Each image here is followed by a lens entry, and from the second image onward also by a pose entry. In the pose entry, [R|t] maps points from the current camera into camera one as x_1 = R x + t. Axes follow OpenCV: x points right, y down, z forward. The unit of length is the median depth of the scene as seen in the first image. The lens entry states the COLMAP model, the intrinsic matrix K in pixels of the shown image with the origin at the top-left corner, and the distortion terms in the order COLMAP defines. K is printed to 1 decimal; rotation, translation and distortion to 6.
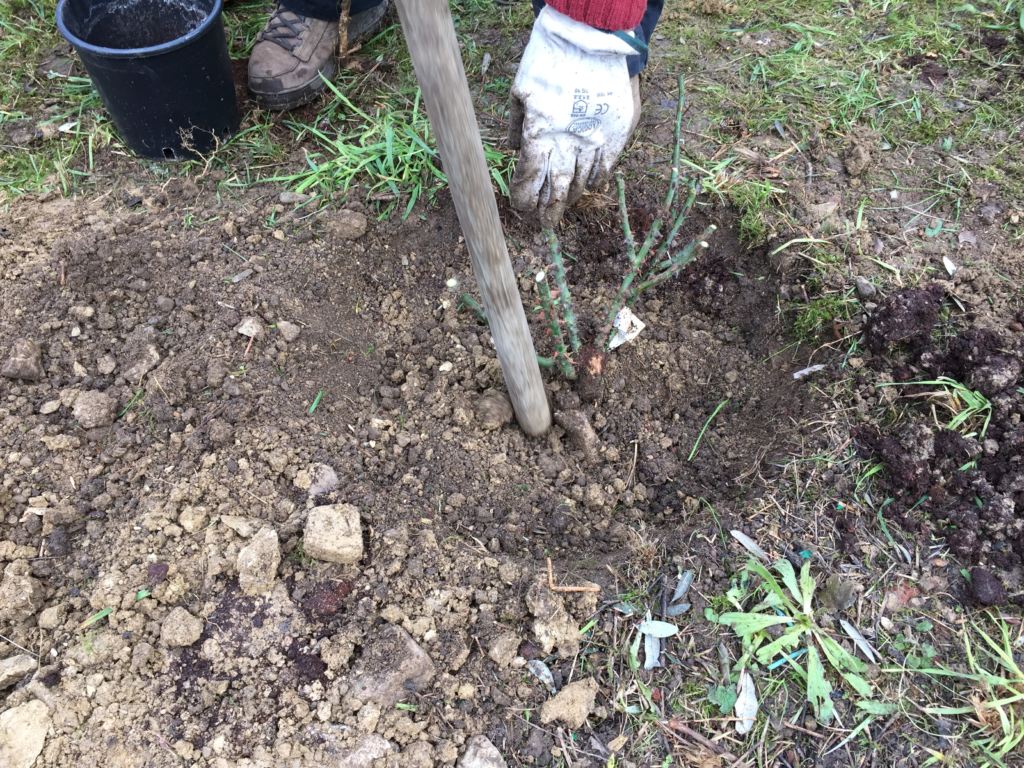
lens RADIAL K [[904.9, 0, 512.0], [0, 904.9, 384.0], [0, 0, 1]] dist [0.108026, -0.148557]
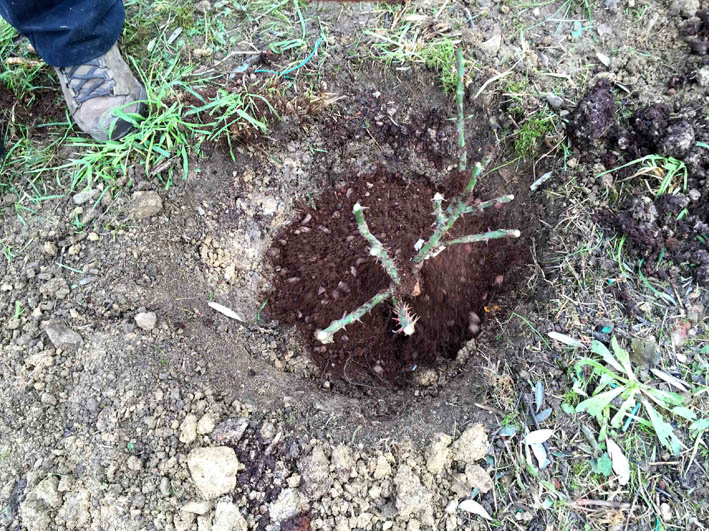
lens RADIAL K [[611.6, 0, 354.5], [0, 611.6, 265.5], [0, 0, 1]] dist [0.094268, -0.134751]
pose [[0.907386, -0.403434, 0.117864, -0.076335], [0.373460, 0.902565, 0.214253, -0.219531], [-0.192817, -0.150393, 0.969641, 0.207407]]
